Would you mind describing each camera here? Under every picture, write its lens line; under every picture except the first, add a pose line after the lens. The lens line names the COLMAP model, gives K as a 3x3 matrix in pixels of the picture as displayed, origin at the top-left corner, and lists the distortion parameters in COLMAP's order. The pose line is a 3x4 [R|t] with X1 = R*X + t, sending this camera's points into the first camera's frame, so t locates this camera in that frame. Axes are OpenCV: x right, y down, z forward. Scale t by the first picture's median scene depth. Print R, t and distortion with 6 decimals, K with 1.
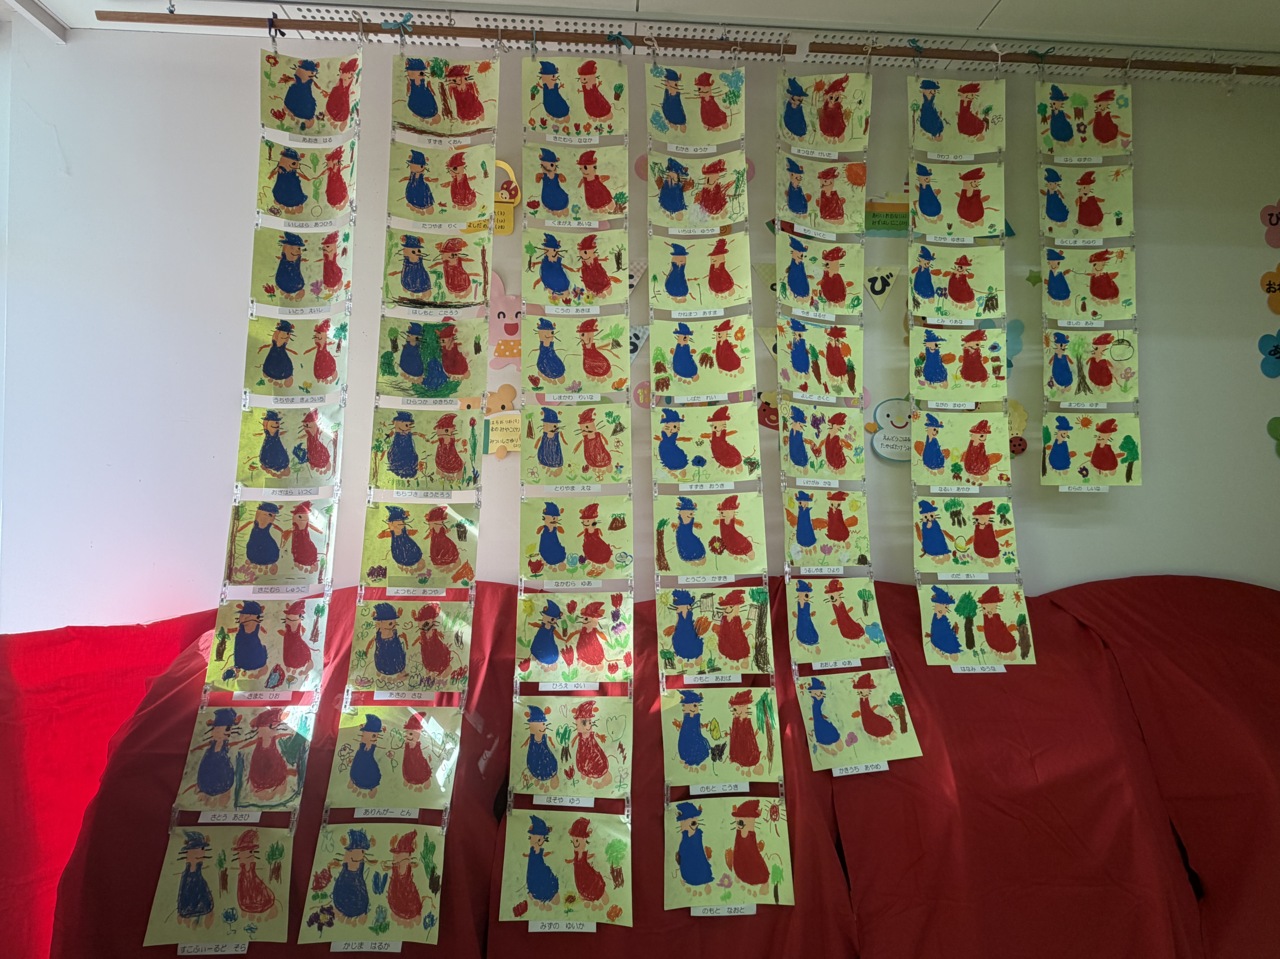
lens RADIAL K [[585.6, 0, 637.9], [0, 585.6, 478.3], [0, 0, 1]] dist [-0.002444, 0.000801]
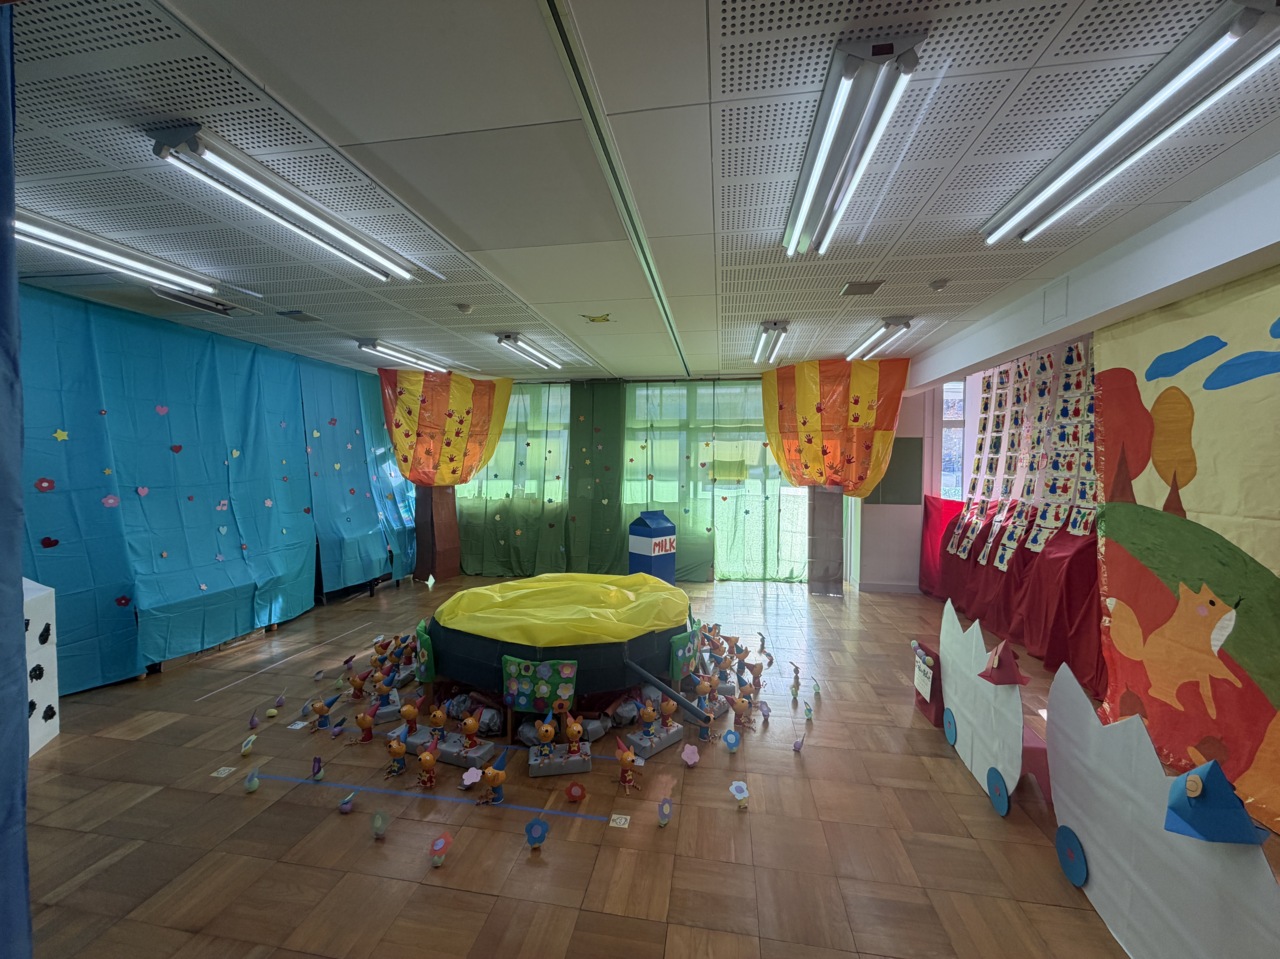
lens RADIAL K [[506.8, 0, 637.3], [0, 506.8, 479.8], [0, 0, 1]] dist [-0.000999, 0.000342]
pose [[-0.220780, 0.023232, -0.975047, 3.531522], [0.007394, 0.999727, 0.022146, -0.047391], [0.975296, -0.002320, -0.220892, -0.682123]]
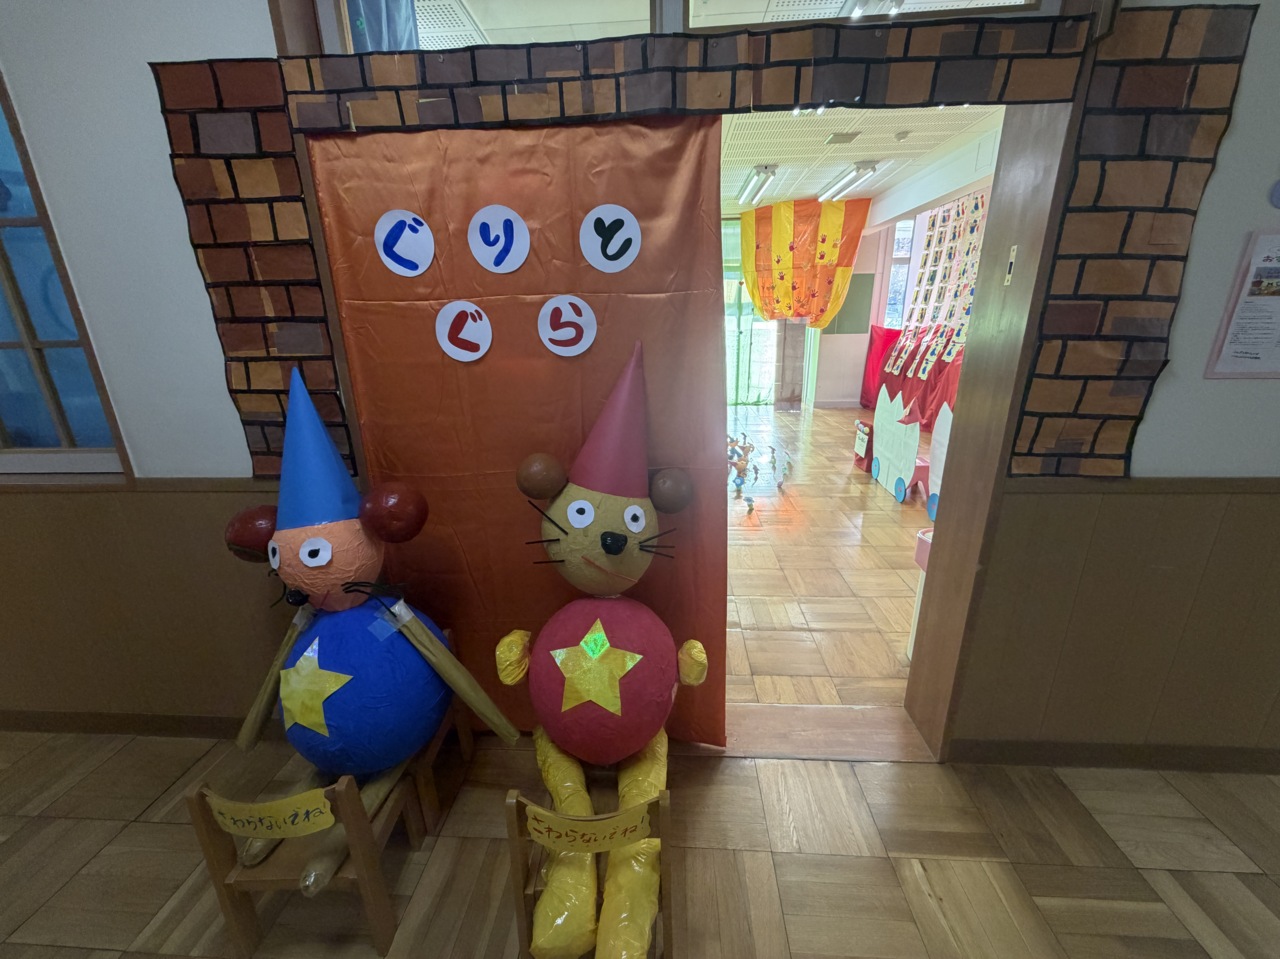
lens RADIAL K [[506.8, 0, 638.5], [0, 506.8, 480.1], [0, 0, 1]] dist [-0.000999, 0.000342]
pose [[-0.115993, 0.301462, -0.946396, 4.353016], [0.033302, 0.953473, 0.299635, 0.067277], [0.992692, 0.003239, -0.120636, -0.953635]]
